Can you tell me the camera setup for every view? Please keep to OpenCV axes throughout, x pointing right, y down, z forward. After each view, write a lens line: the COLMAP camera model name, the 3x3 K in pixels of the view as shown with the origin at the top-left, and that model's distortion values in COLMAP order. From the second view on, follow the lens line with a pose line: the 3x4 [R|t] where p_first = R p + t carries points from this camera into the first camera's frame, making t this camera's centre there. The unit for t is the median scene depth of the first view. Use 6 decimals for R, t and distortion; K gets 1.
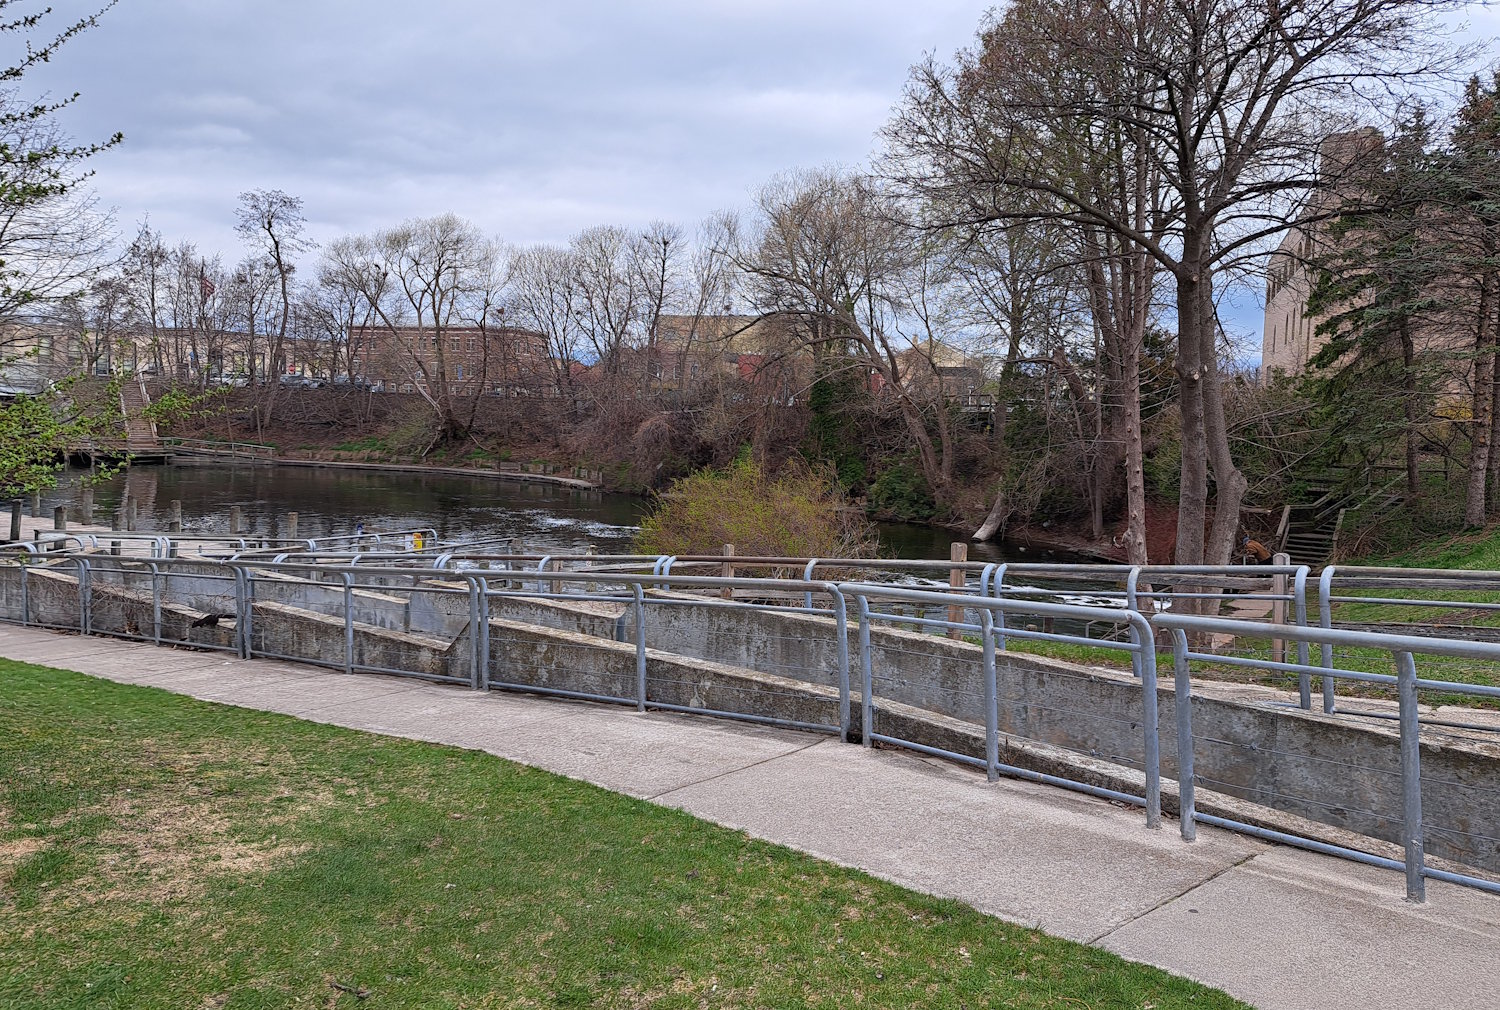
lens RADIAL K [[1054.9, 0, 750.8], [0, 1054.9, 503.5], [0, 0, 1]] dist [0.002007, 0.000710]
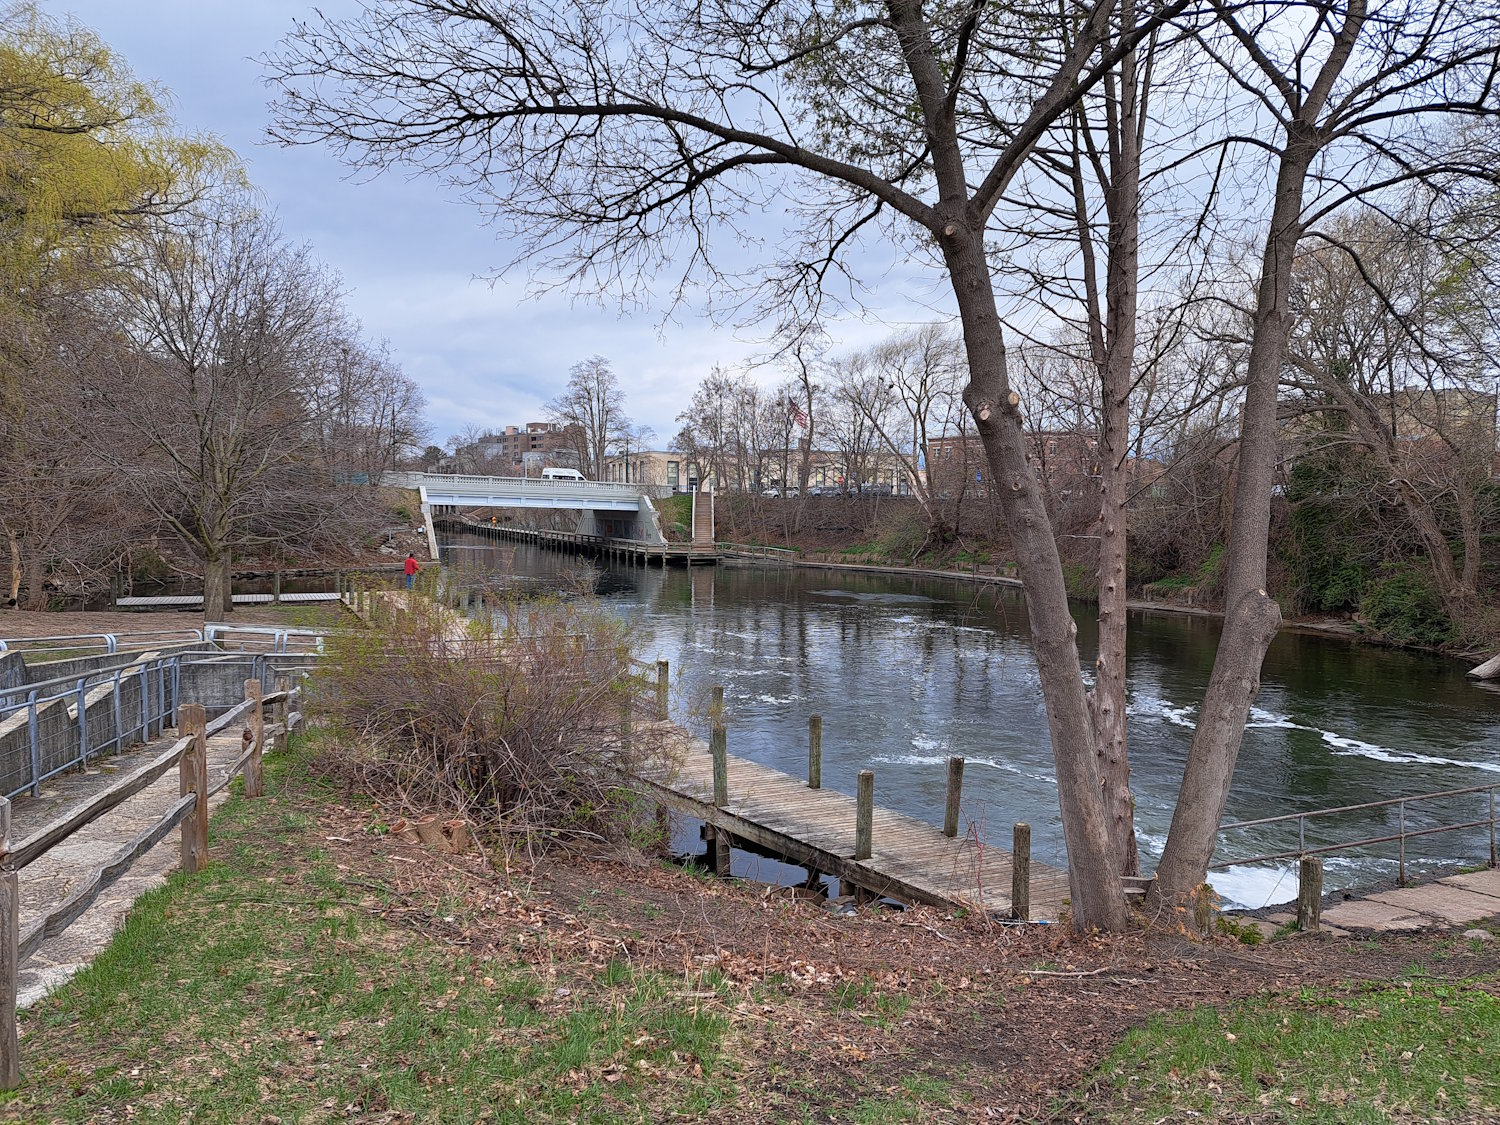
lens RADIAL K [[1035.7, 0, 749.6], [0, 1035.7, 564.4], [0, 0, 1]] dist [0.002505, -0.000010]
pose [[0.814819, 0.004861, -0.579695, 0.139810], [-0.028160, 0.999116, -0.031204, -0.003714], [0.579031, 0.041749, 0.814236, 0.090078]]
